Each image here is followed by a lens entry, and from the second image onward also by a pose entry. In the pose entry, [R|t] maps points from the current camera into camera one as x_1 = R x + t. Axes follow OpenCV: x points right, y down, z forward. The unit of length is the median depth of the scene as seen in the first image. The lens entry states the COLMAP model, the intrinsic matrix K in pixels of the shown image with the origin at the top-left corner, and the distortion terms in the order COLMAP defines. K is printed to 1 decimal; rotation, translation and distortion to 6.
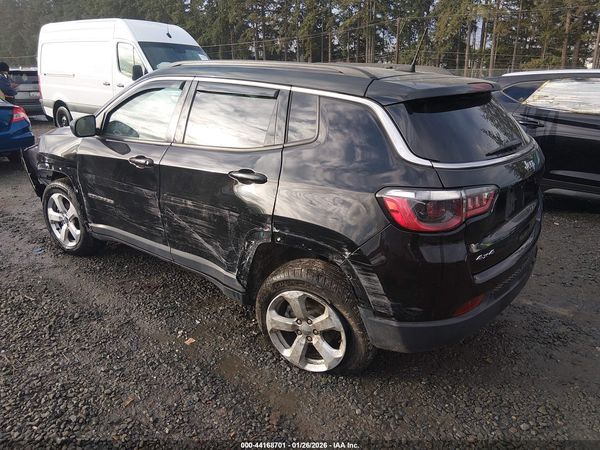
lens RADIAL K [[451.9, 0, 300.0], [0, 451.9, 225.0], [0, 0, 1]] dist [0.083660, -0.102858]
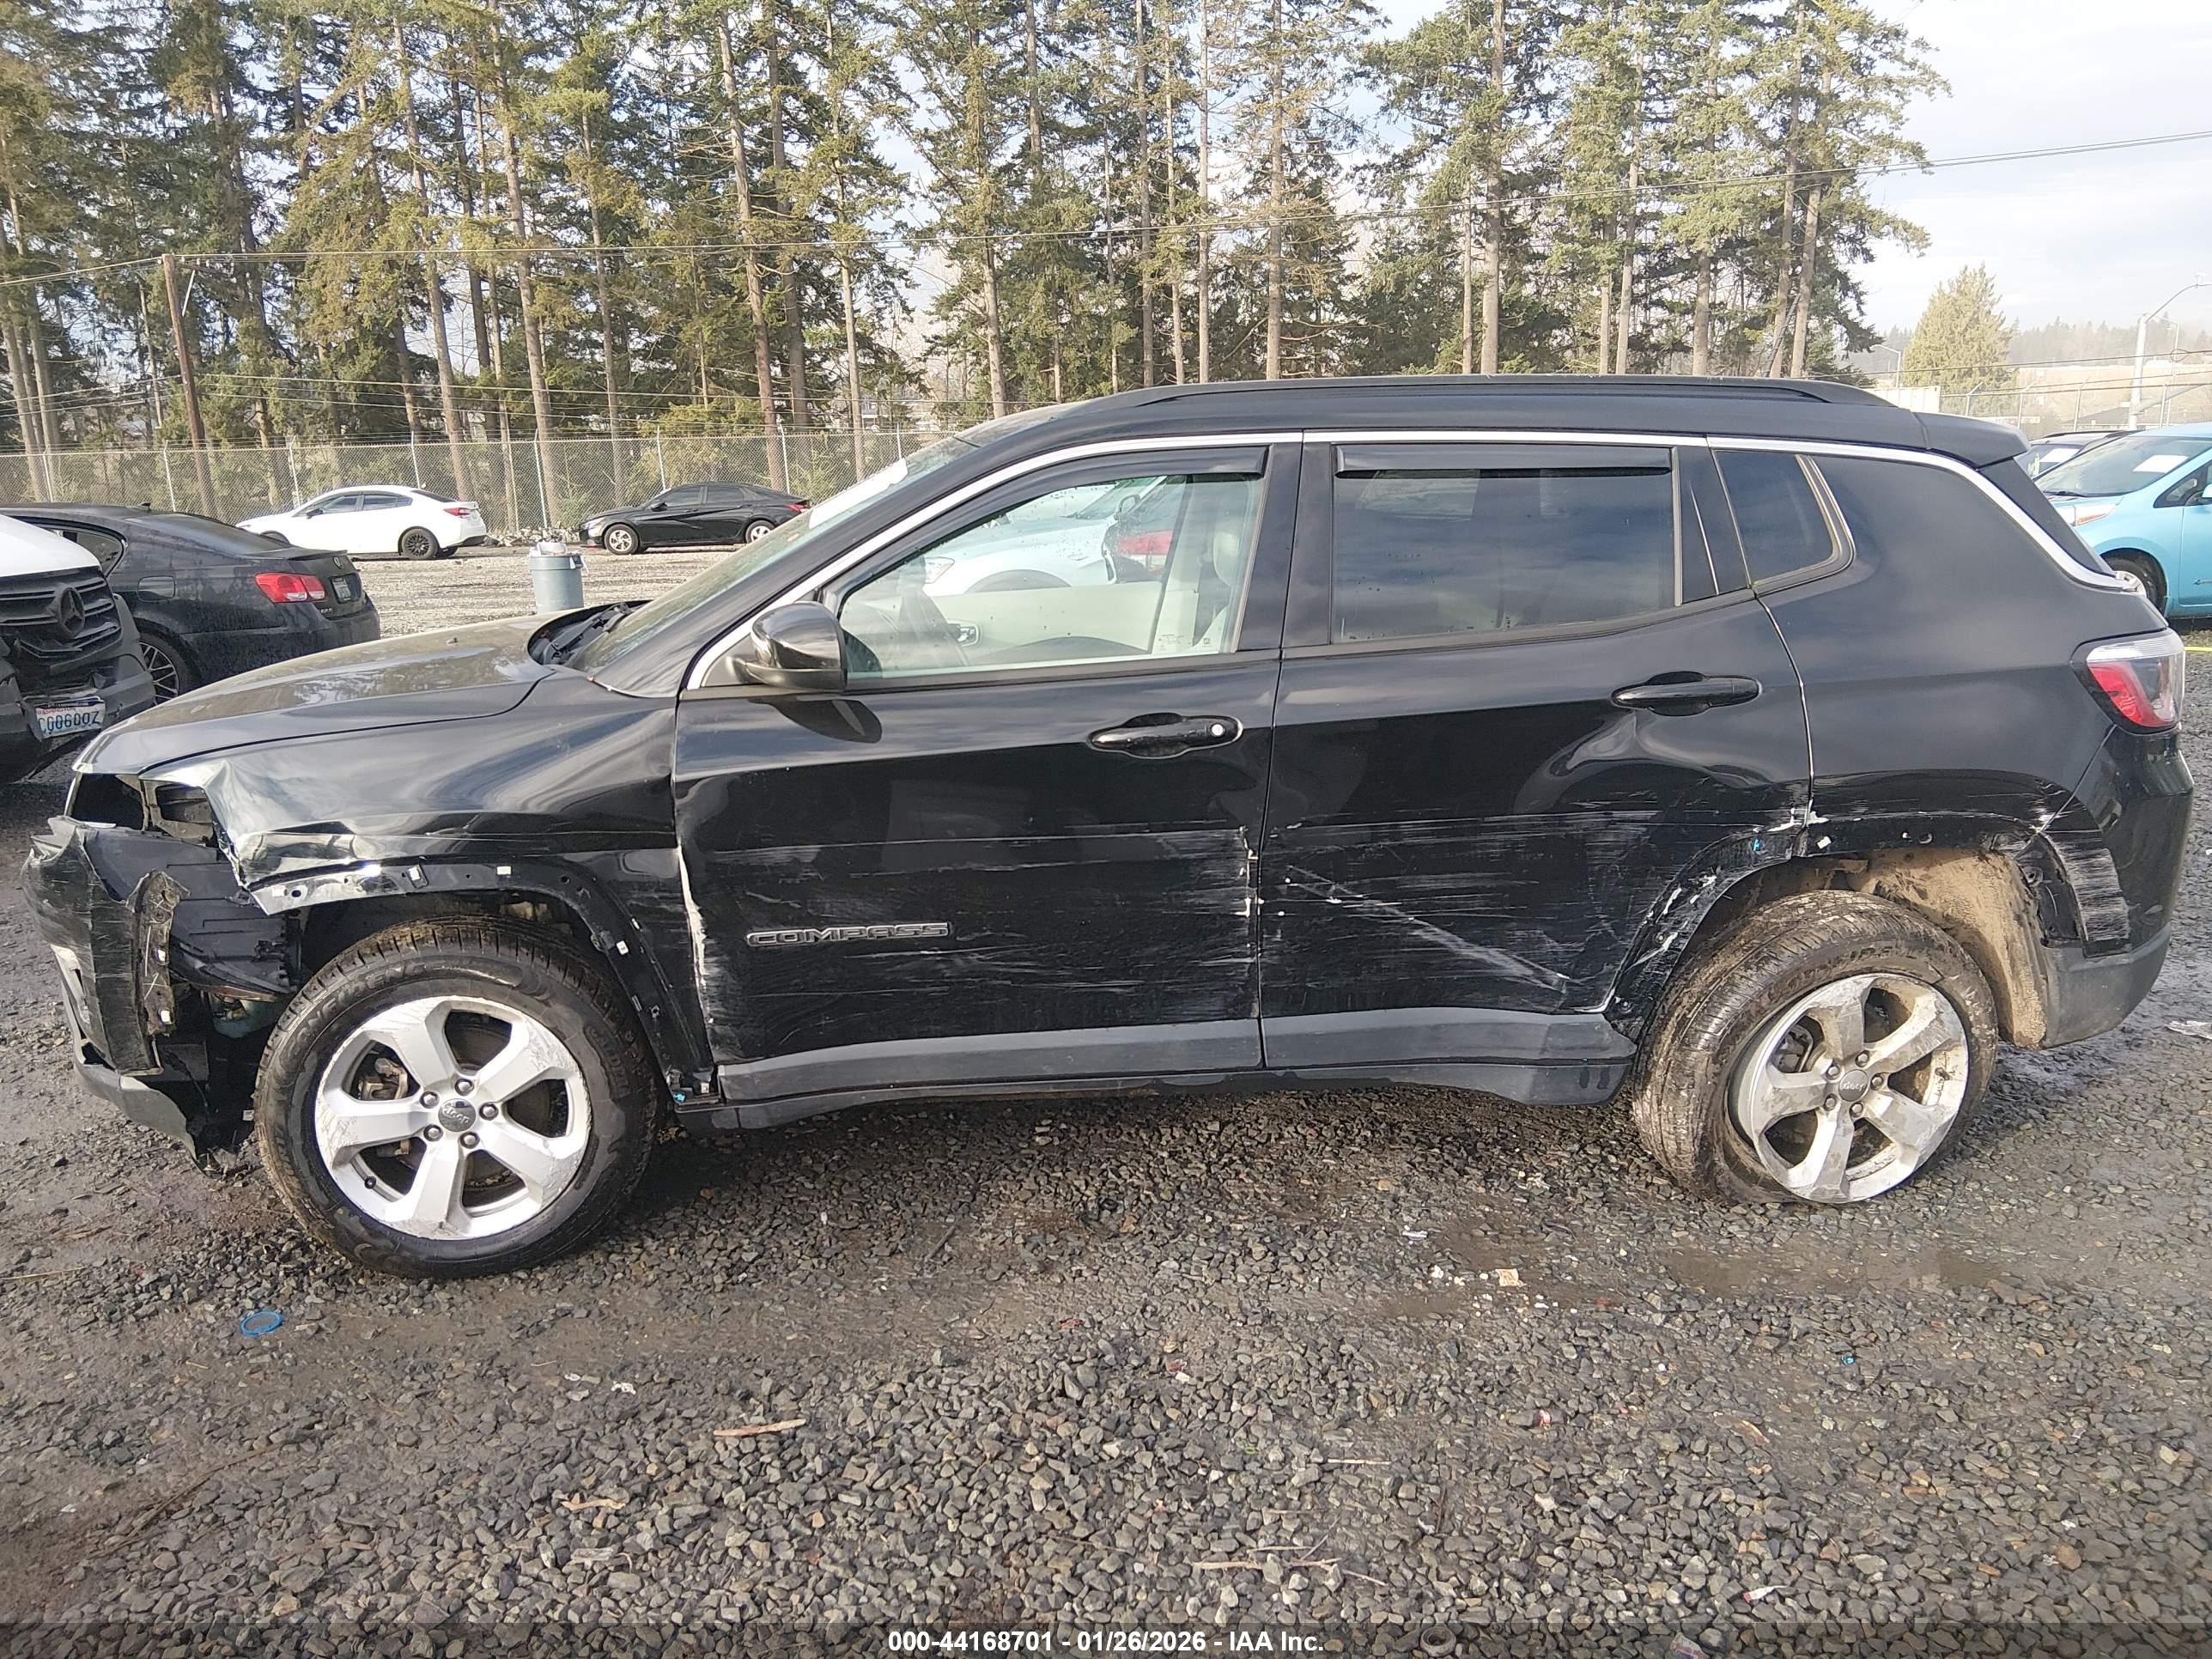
lens RADIAL K [[1660.7, 0, 1115.8], [0, 1660.7, 819.6], [0, 0, 1]] dist [0.127097, -0.215631]
pose [[0.742689, -0.174163, 0.646591, -1.216700], [0.242439, 0.970014, -0.017192, -0.091073], [-0.624208, 0.169528, 0.762643, 0.294506]]
